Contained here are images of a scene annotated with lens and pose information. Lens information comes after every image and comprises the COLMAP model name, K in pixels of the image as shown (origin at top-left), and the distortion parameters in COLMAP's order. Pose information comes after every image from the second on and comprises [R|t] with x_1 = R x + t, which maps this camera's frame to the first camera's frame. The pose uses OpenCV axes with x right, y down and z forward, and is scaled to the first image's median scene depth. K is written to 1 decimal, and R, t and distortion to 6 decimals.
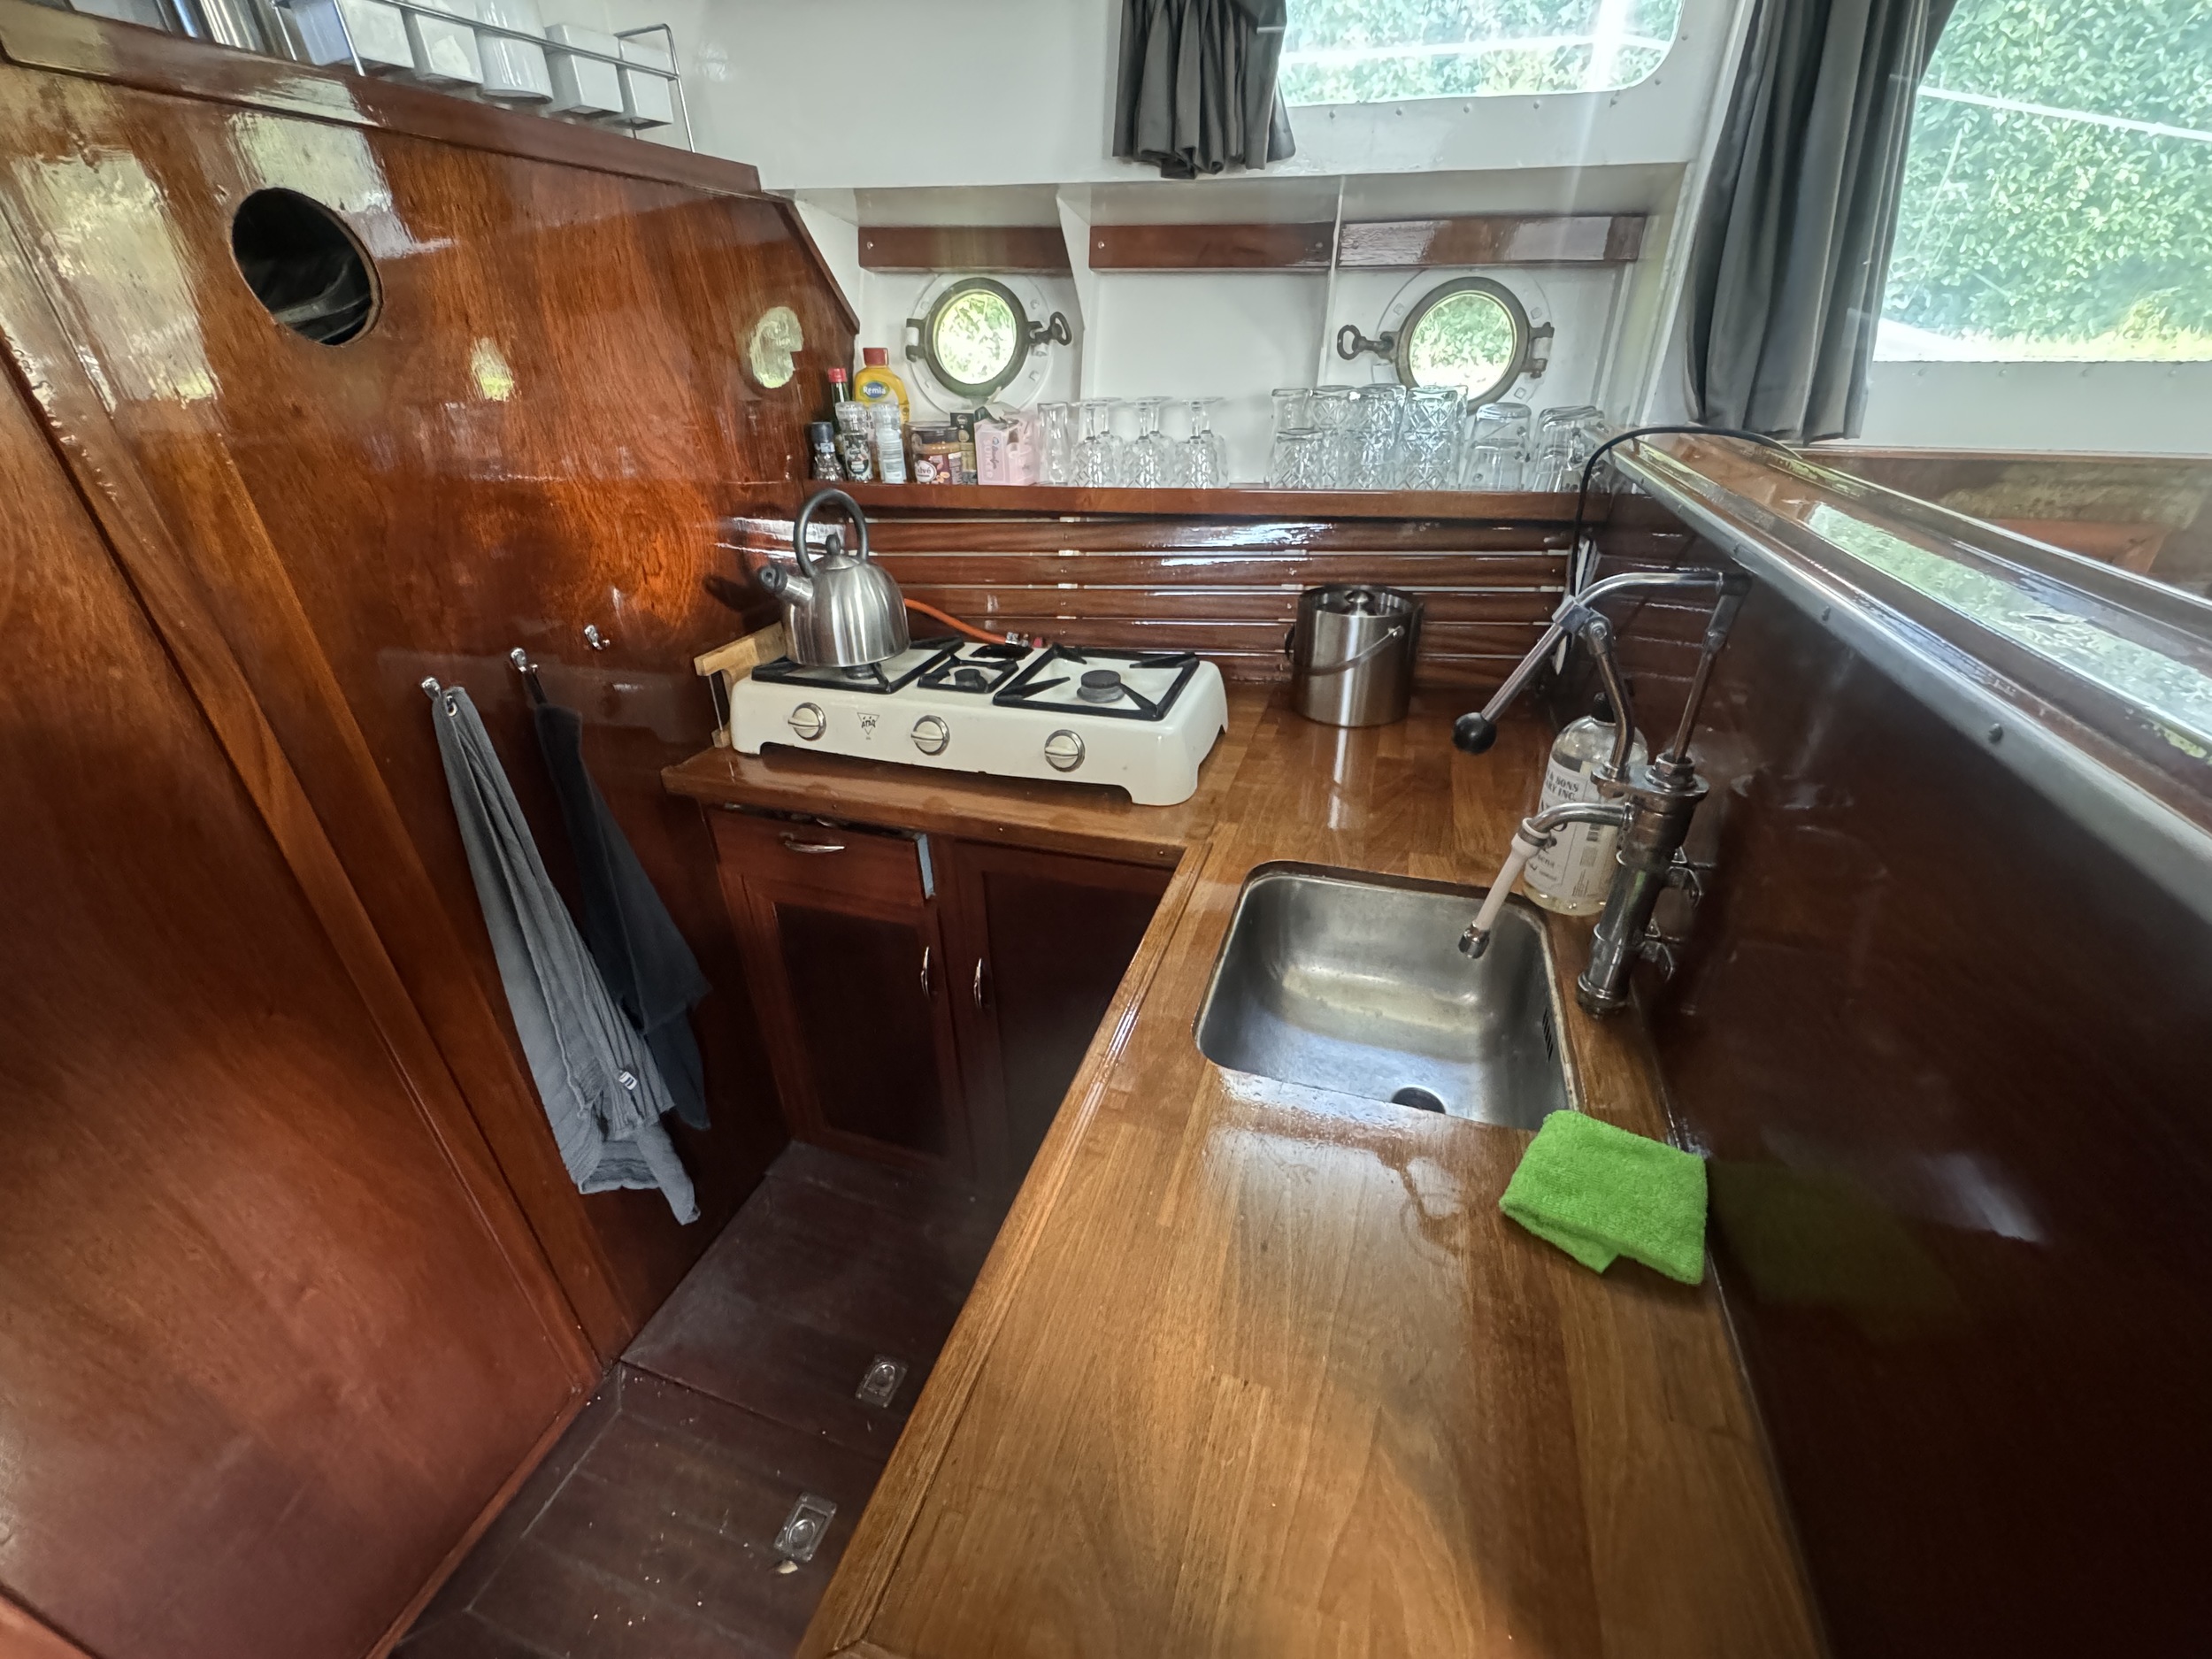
lens RADIAL K [[883.1, 0, 1103.3], [0, 883.1, 830.0], [0, 0, 1]] dist [0.000167, -0.000111]
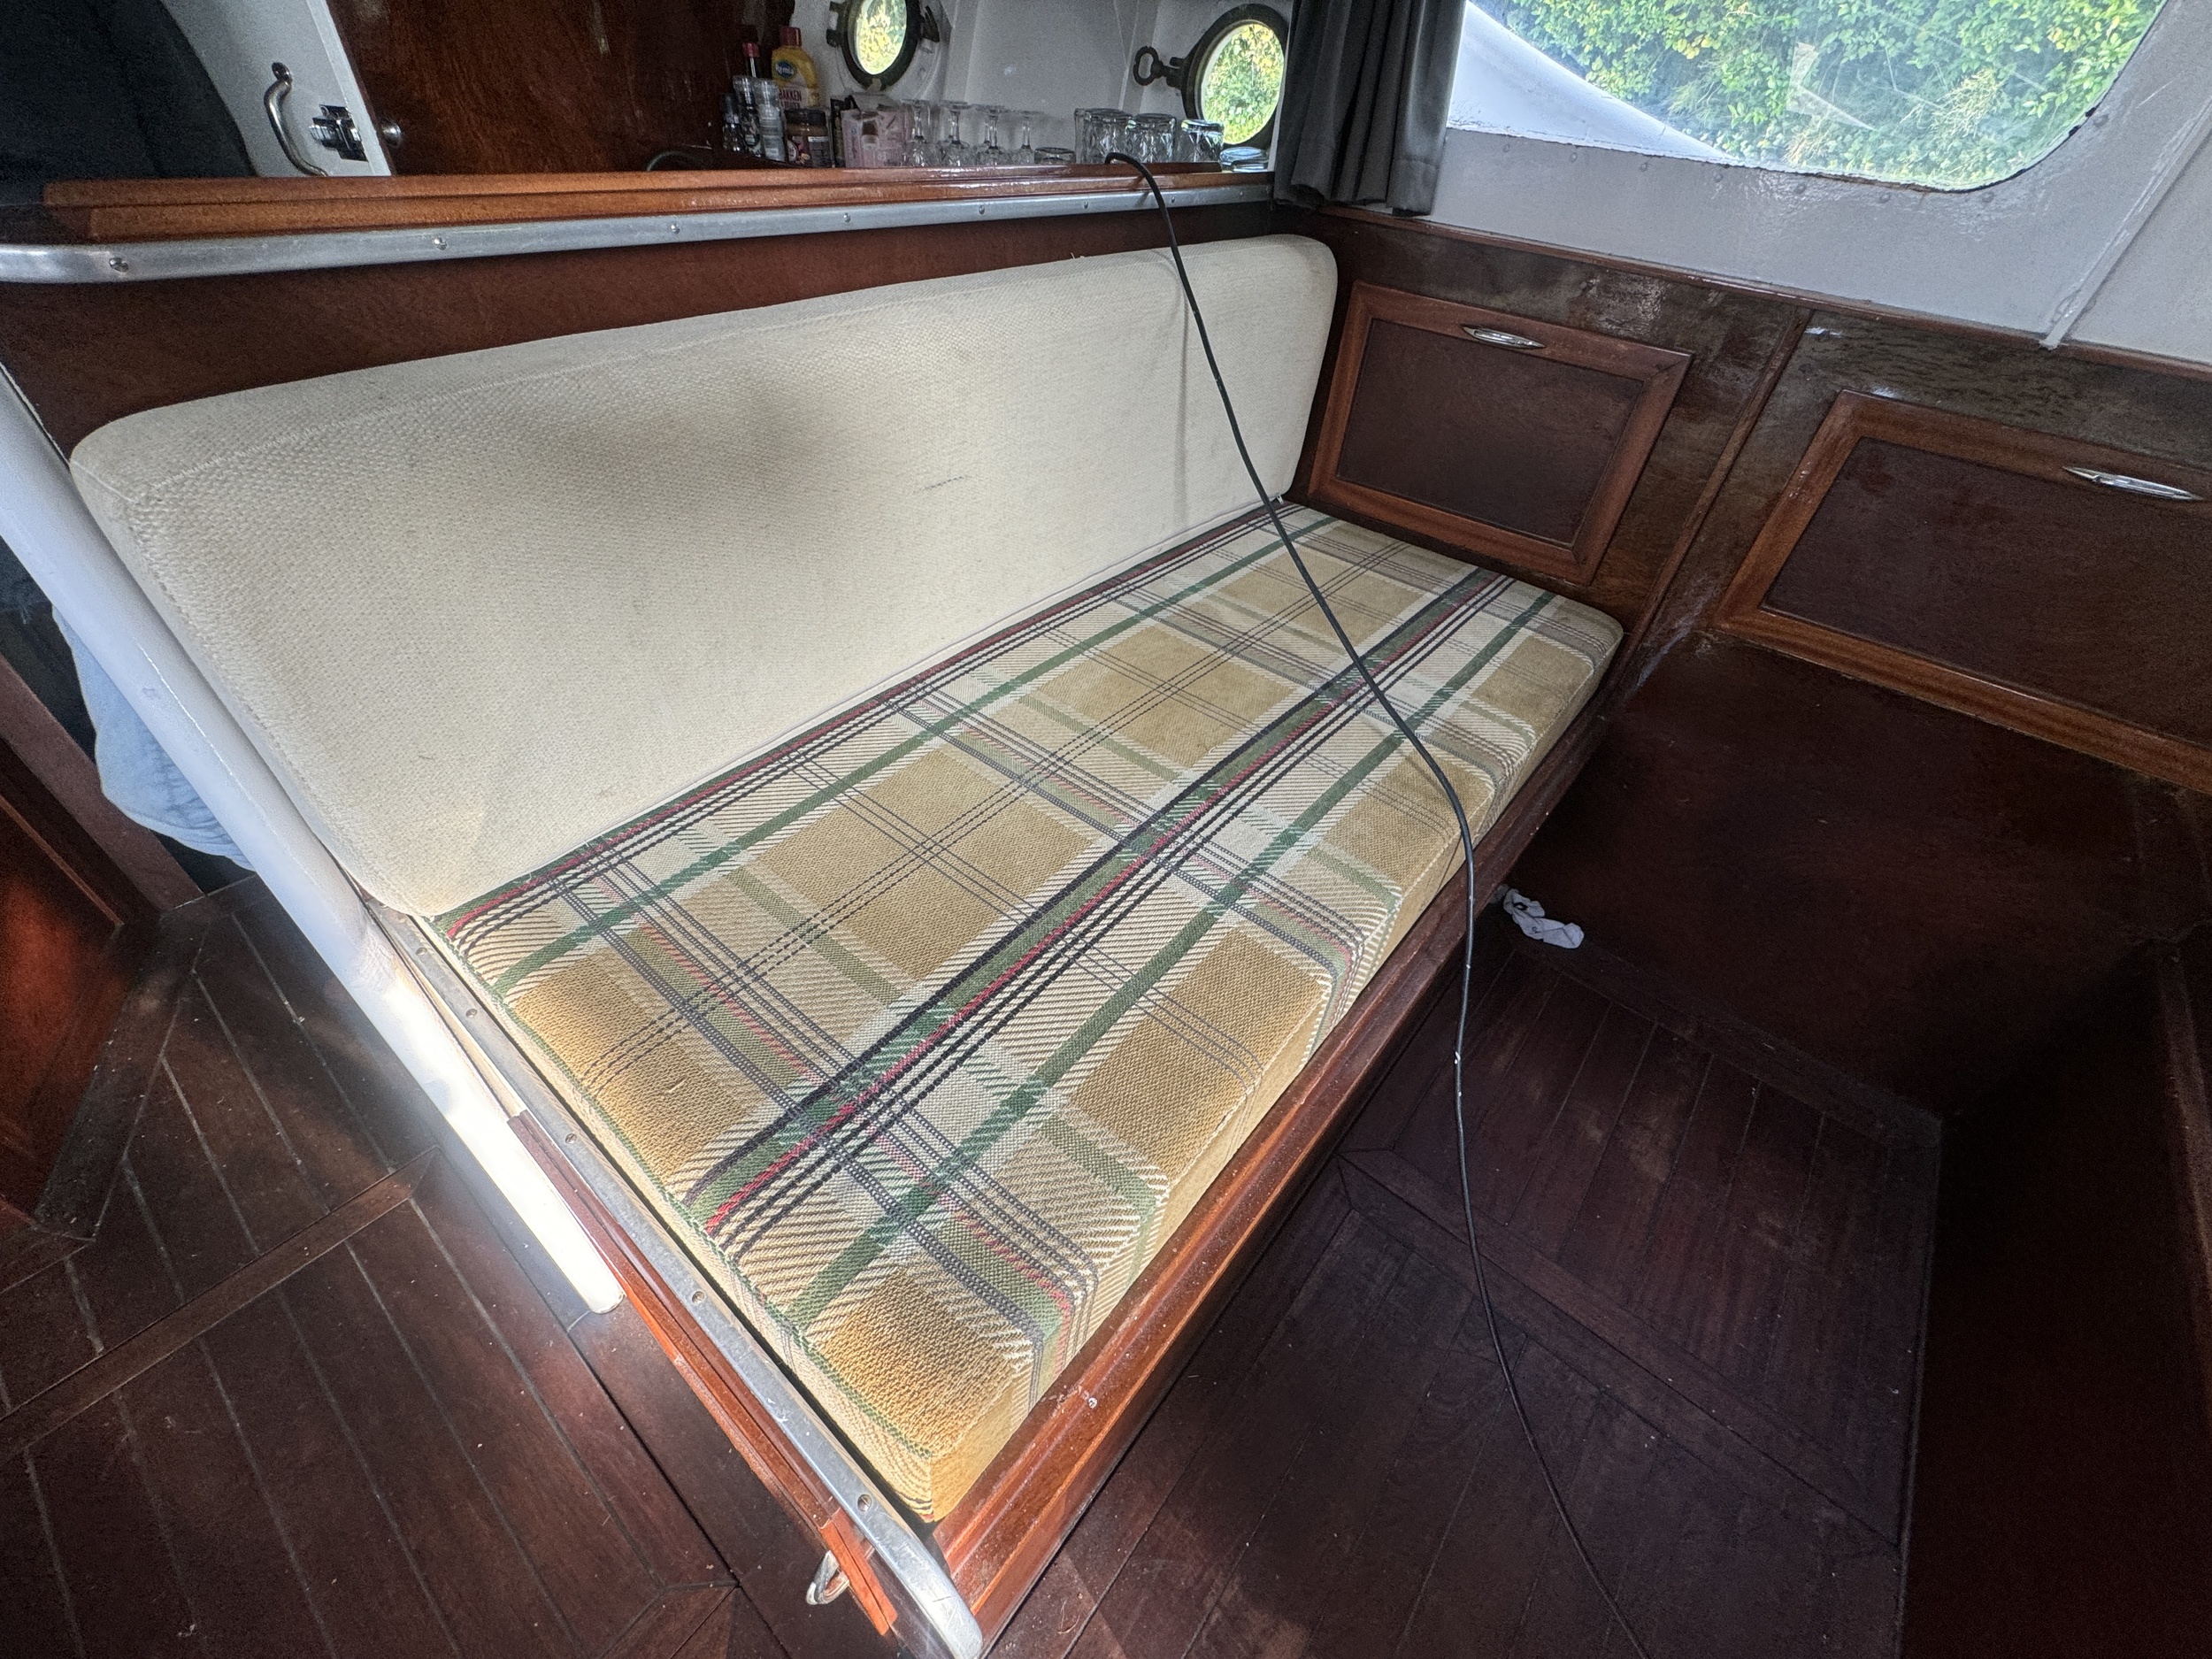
lens RADIAL K [[883.1, 0, 1105.7], [0, 883.1, 823.9], [0, 0, 1]] dist [0.000167, -0.000111]
pose [[0.929427, 0.298984, -0.216274, 0.695238], [-0.250661, 0.941664, 0.224583, 0.064479], [0.270805, -0.154522, 0.950152, -0.132640]]
